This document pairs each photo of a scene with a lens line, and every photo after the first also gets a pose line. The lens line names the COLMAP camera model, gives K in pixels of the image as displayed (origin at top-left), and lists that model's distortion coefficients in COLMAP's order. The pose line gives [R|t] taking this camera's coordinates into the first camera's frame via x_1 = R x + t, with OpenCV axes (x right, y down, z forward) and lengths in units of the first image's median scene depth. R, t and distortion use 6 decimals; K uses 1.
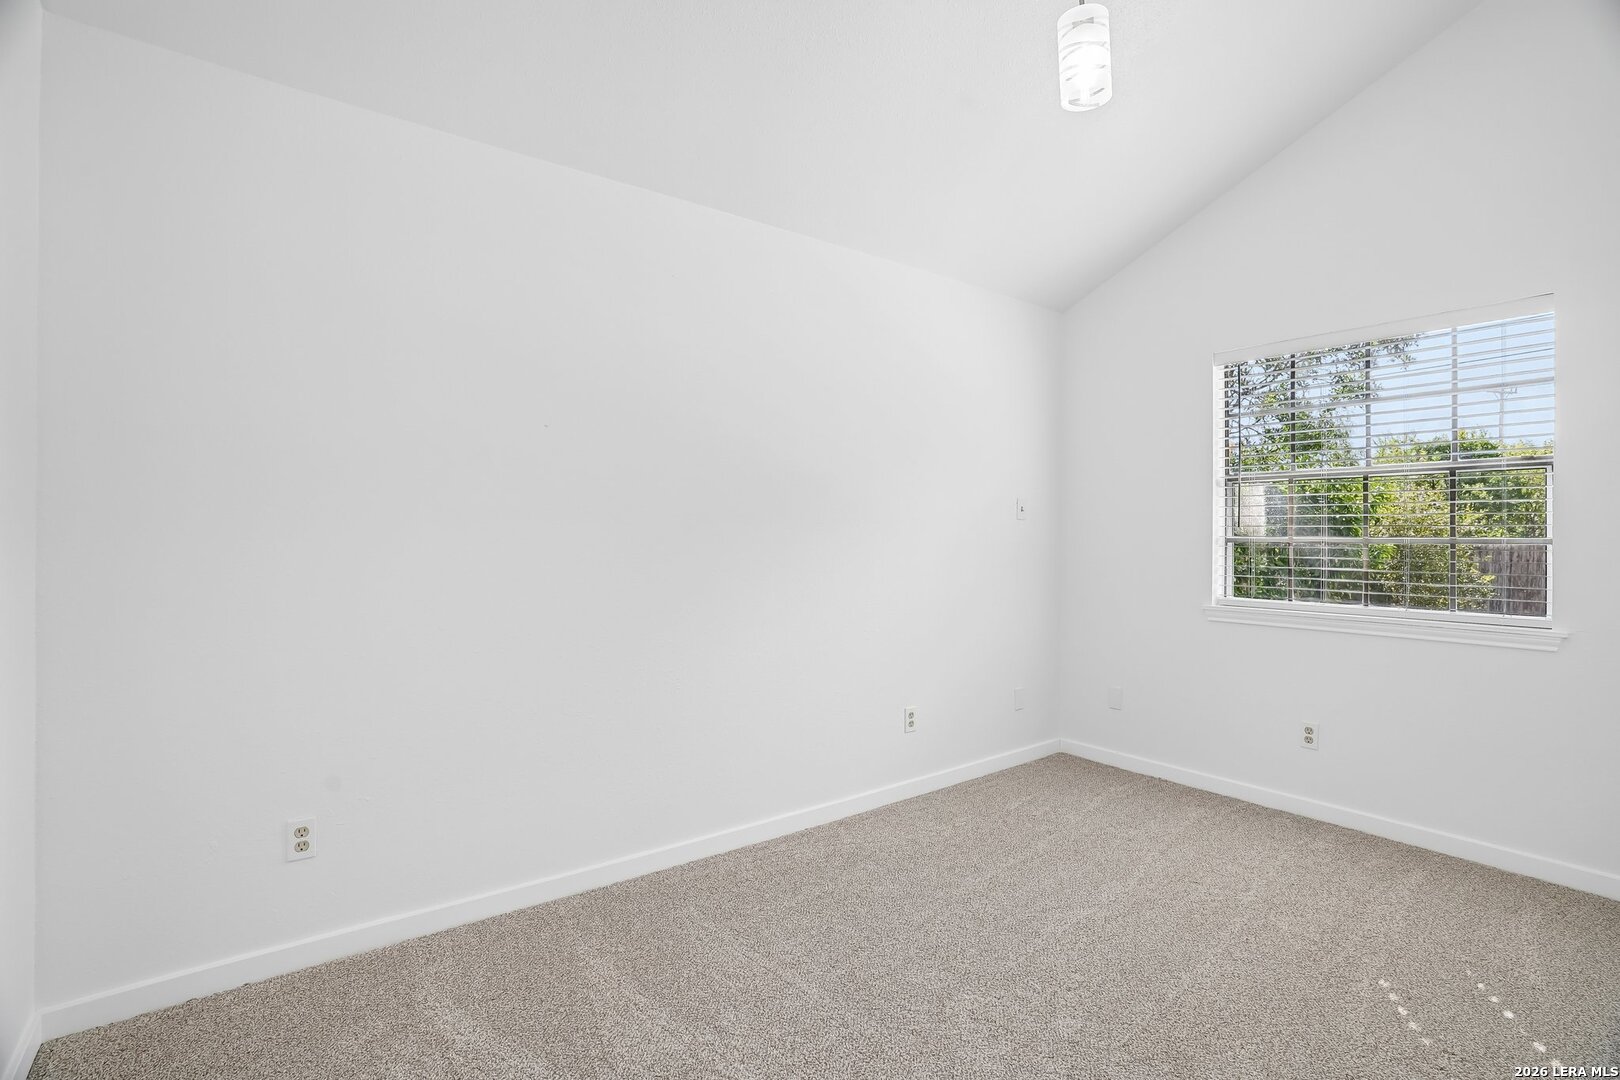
lens RADIAL K [[781.3, 0, 812.2], [0, 781.3, 535.5], [0, 0, 1]] dist [-0.068822, 0.037375]
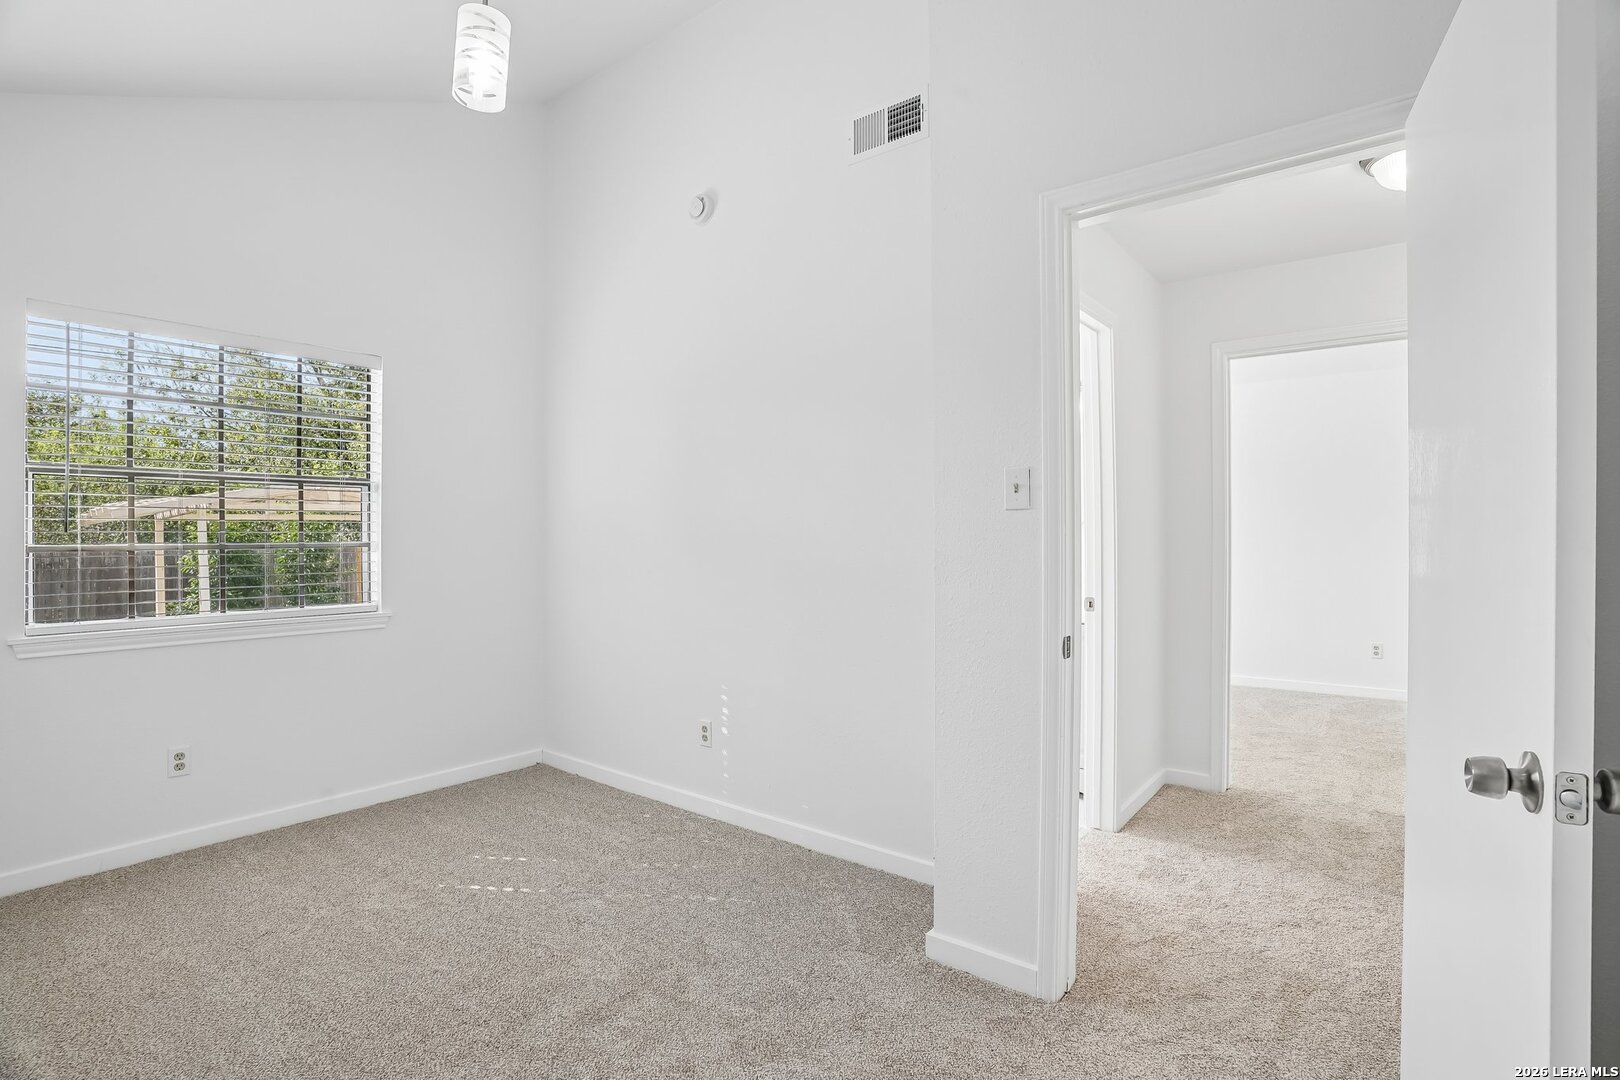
lens RADIAL K [[756.2, 0, 796.2], [0, 756.2, 547.0], [0, 0, 1]] dist [-0.079462, 0.033268]
pose [[-0.233199, -0.011279, 0.972364, -0.321765], [0.004790, 0.999907, 0.012748, -0.001612], [-0.972417, 0.007630, -0.233124, 0.433189]]
